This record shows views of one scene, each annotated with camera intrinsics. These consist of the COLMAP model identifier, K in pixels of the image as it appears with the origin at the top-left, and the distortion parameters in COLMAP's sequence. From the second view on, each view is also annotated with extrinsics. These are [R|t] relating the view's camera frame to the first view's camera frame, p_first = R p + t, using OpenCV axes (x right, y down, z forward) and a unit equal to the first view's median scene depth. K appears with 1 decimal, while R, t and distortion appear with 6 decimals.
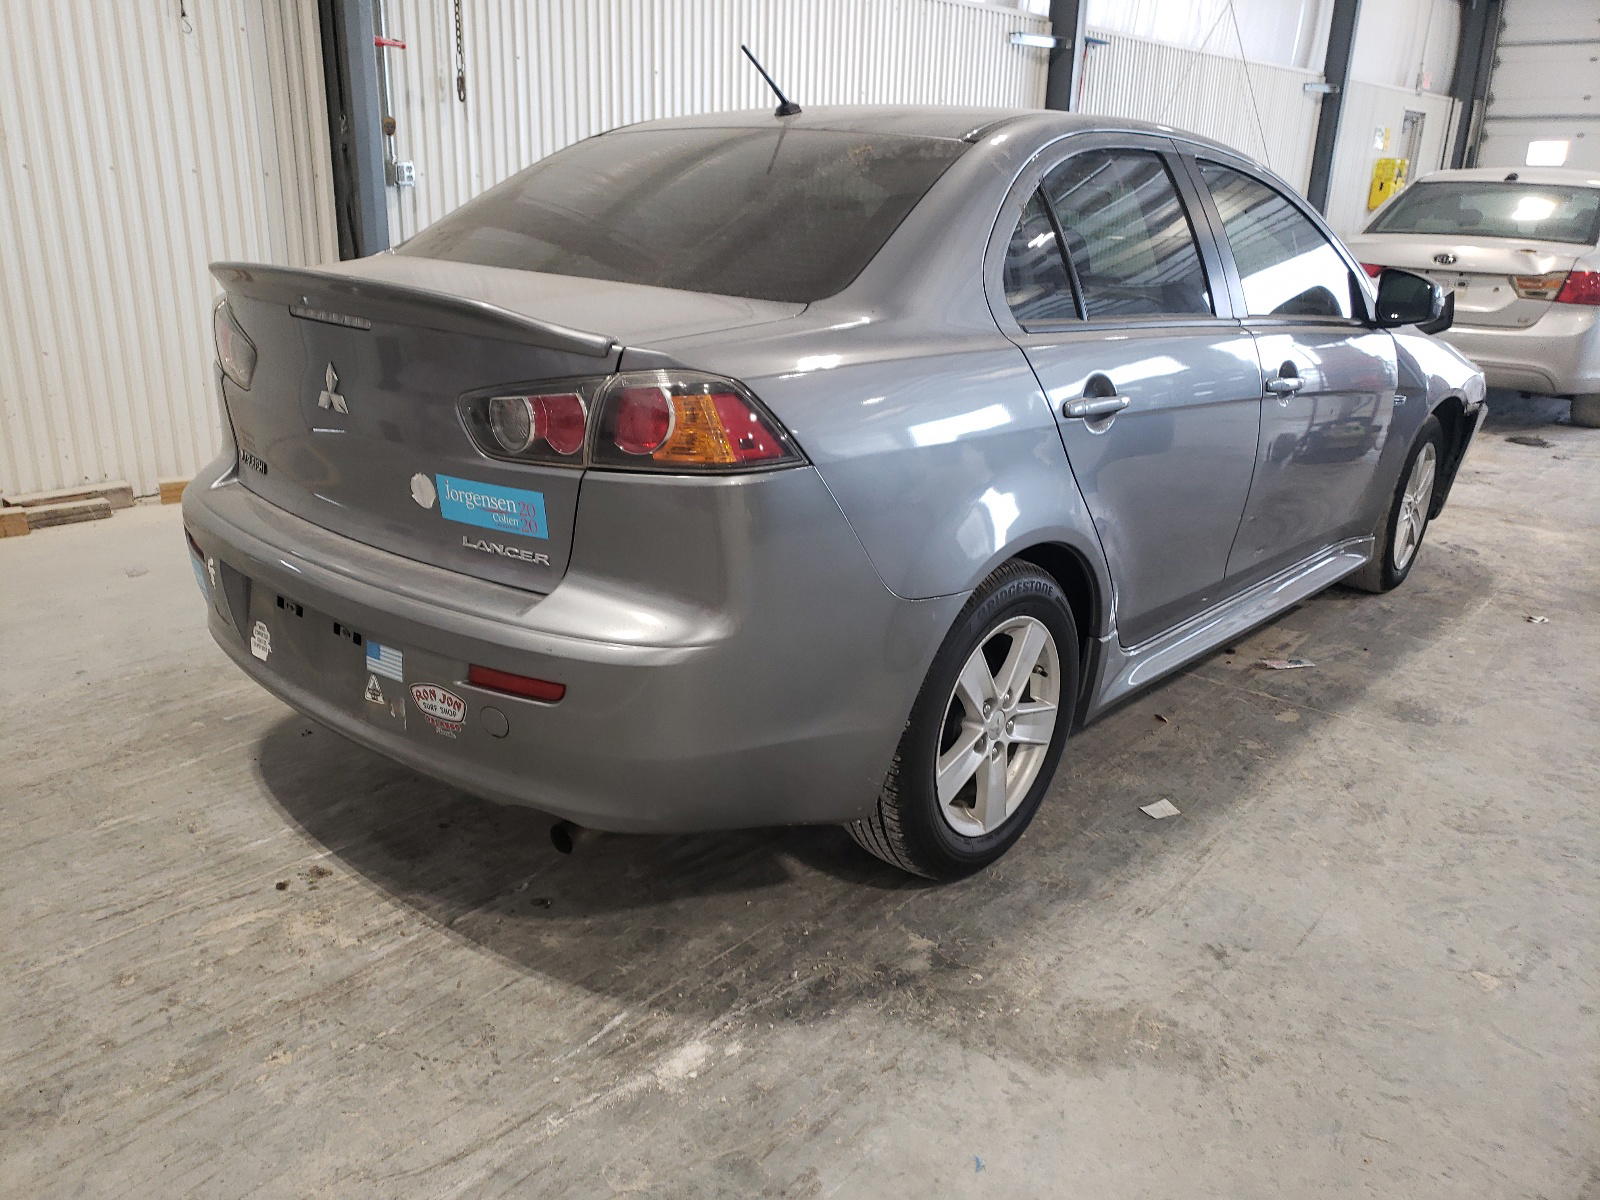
lens RADIAL K [[1283.5, 0, 792.1], [0, 1283.5, 606.8], [0, 0, 1]] dist [0.008724, 0.003424]
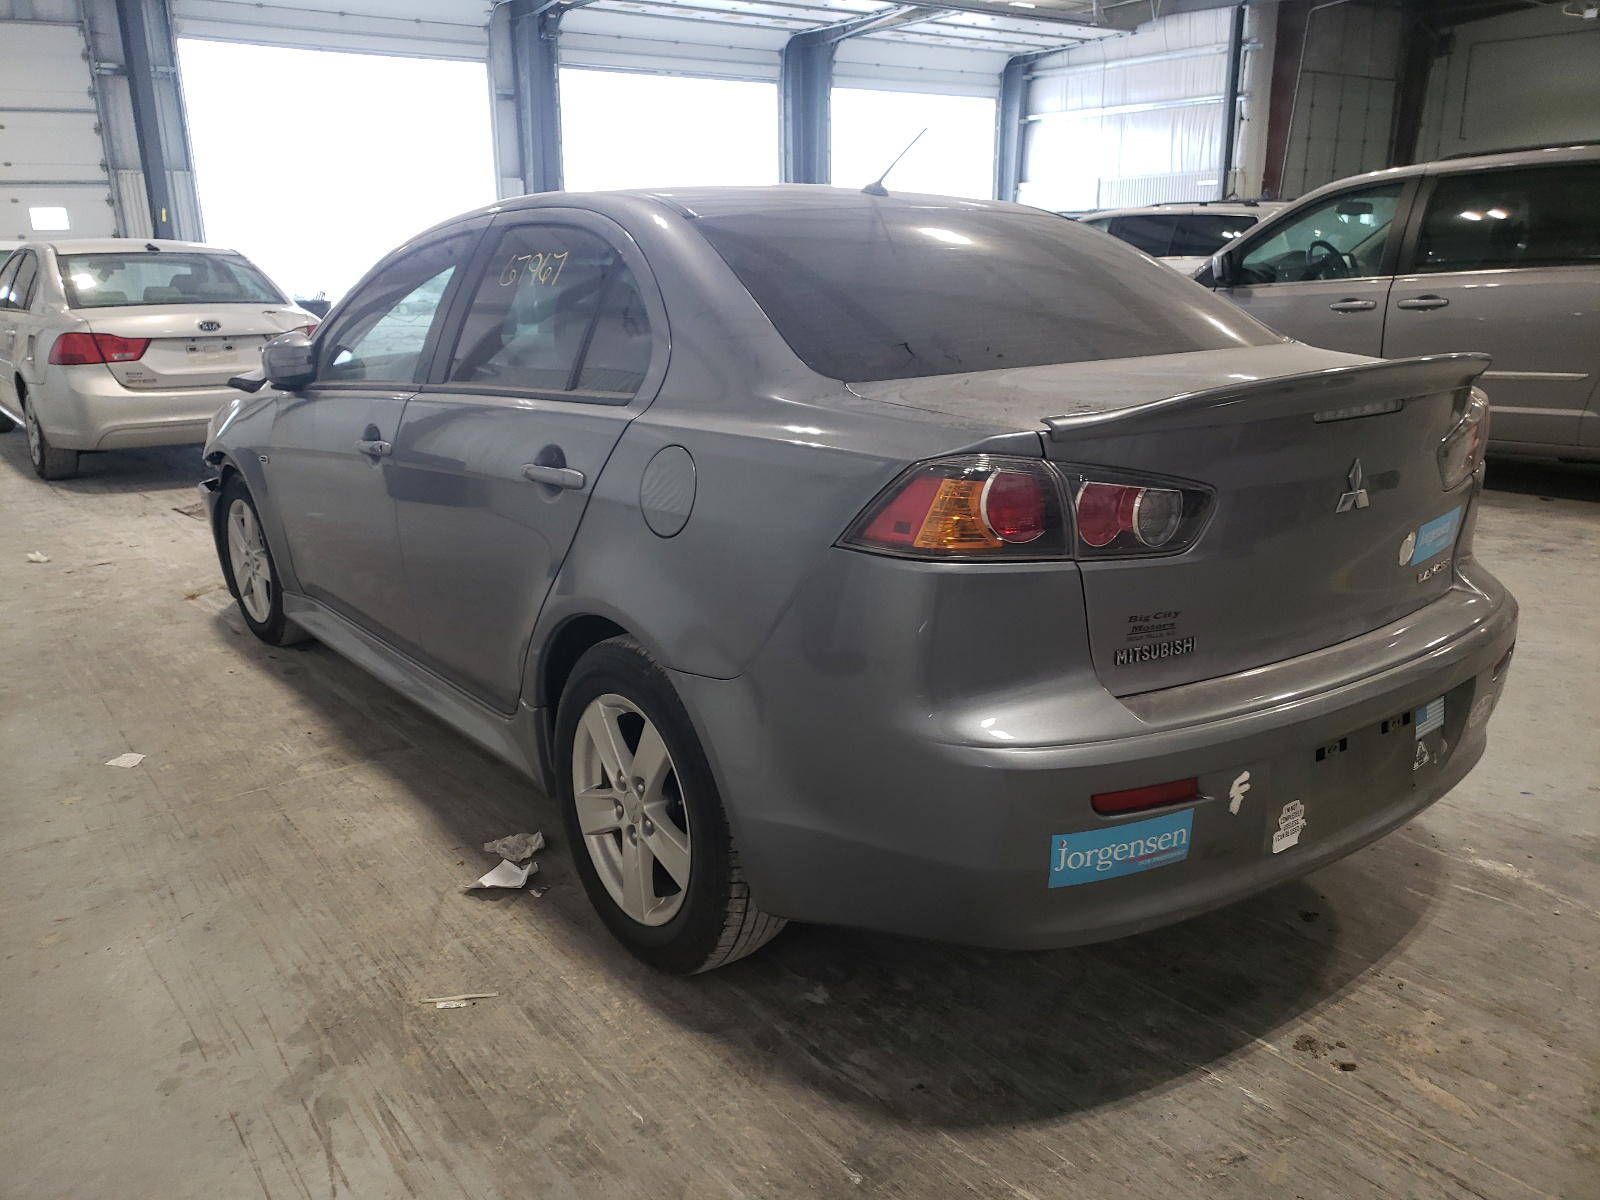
lens RADIAL K [[1224.5, 0, 789.0], [0, 1224.5, 599.0], [0, 0, 1]] dist [0.033204, -0.014952]
pose [[0.192775, -0.283463, 0.939408, -1.171433], [0.321804, 0.922680, 0.212378, -0.375539], [-0.926974, 0.261363, 0.269089, 1.048545]]
